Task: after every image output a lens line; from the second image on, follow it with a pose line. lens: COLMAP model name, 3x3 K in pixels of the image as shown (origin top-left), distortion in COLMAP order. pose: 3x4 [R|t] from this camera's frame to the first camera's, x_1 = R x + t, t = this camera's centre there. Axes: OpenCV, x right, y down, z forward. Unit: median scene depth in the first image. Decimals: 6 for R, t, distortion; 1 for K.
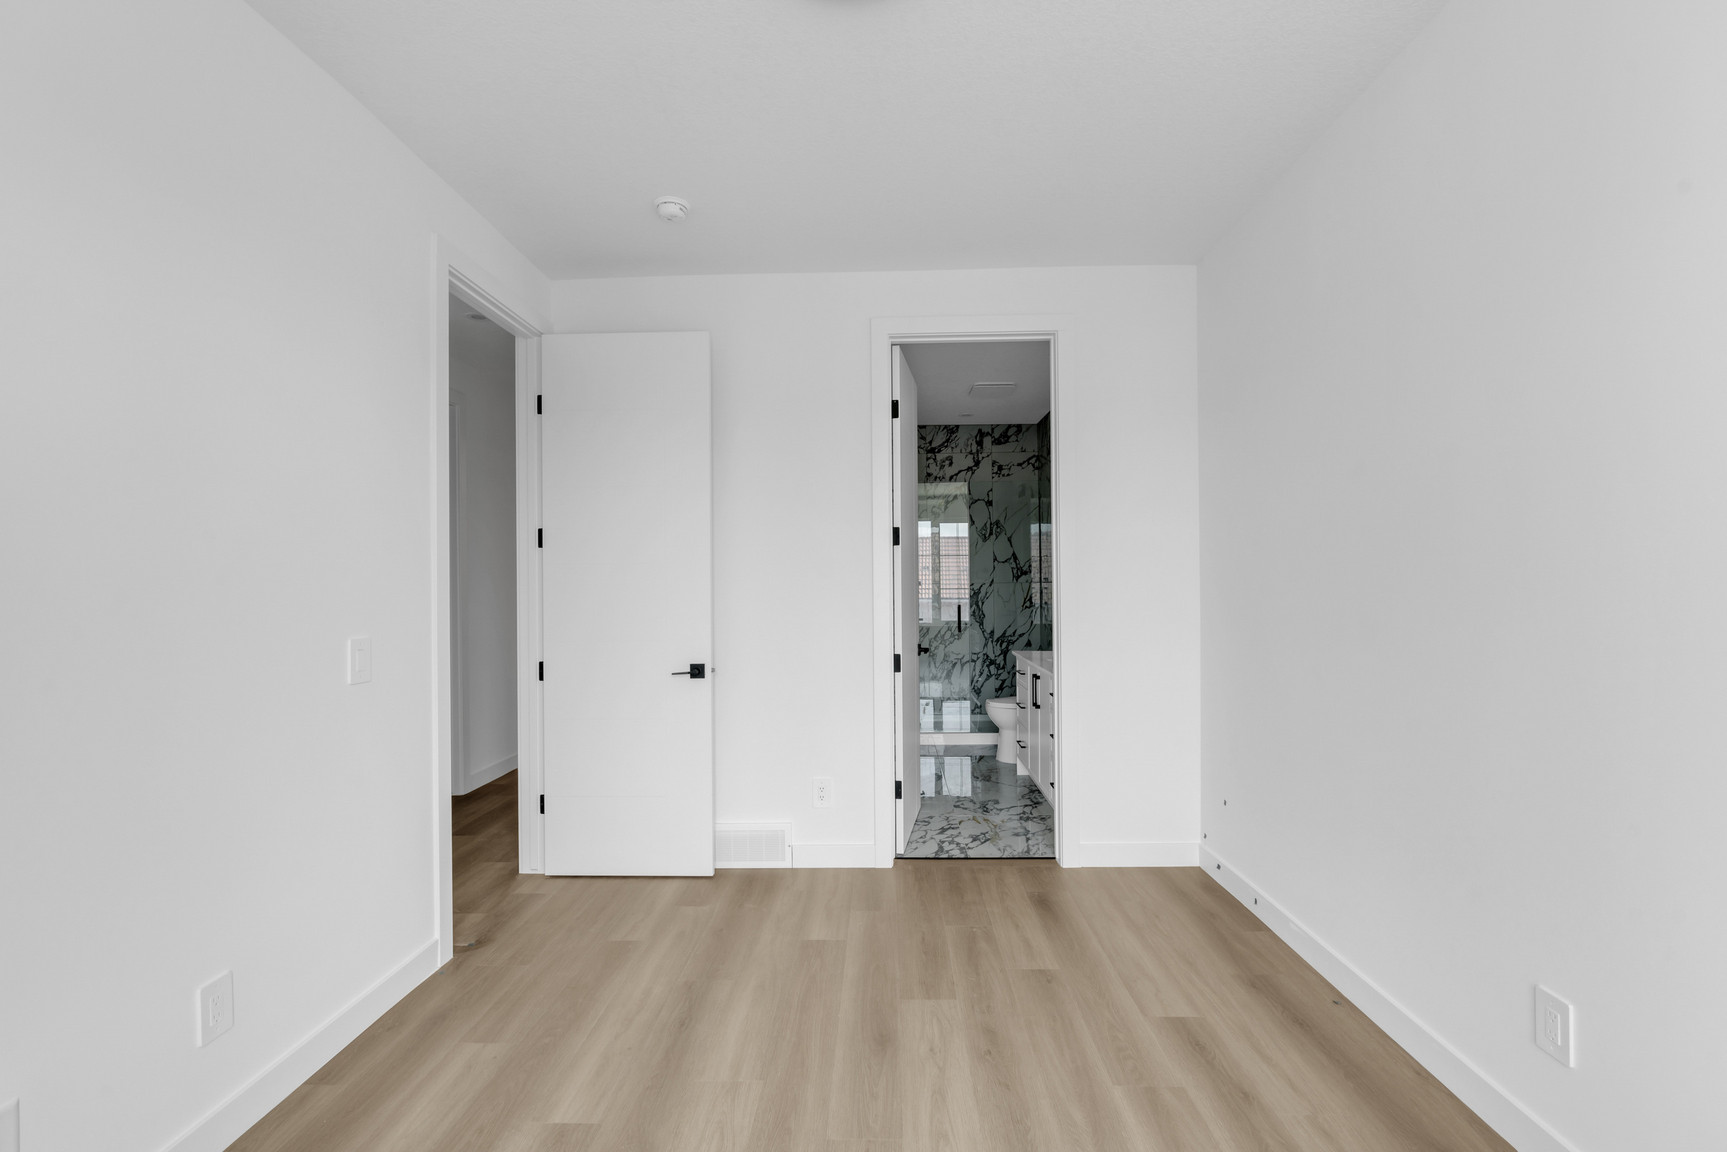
lens RADIAL K [[751.3, 0, 864.2], [0, 751.3, 577.5], [0, 0, 1]] dist [-0.010514, 0.001839]
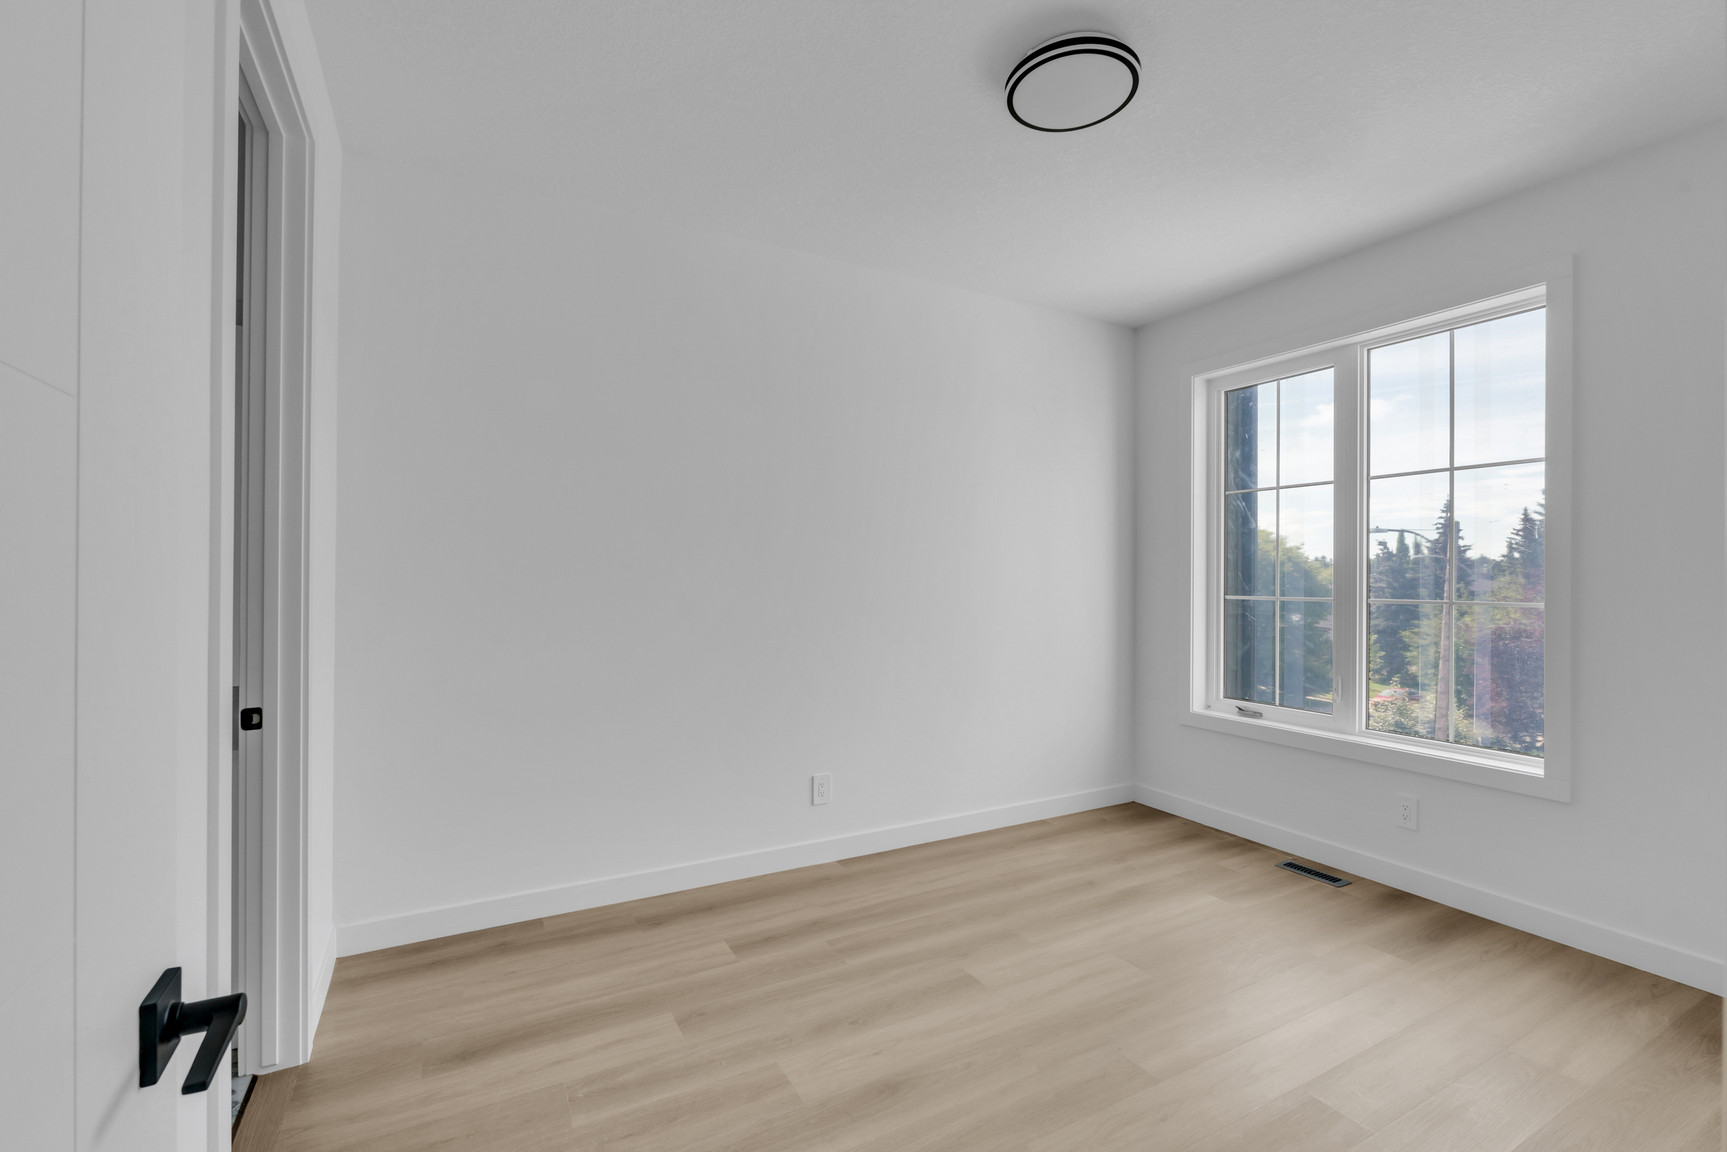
lens RADIAL K [[751.3, 0, 864.2], [0, 751.3, 577.5], [0, 0, 1]] dist [-0.010514, 0.001839]
pose [[-0.500108, 0.005382, 0.865946, -0.454590], [-0.006810, 0.999925, -0.010148, 0.012332], [-0.865936, -0.010972, -0.500034, 0.914680]]
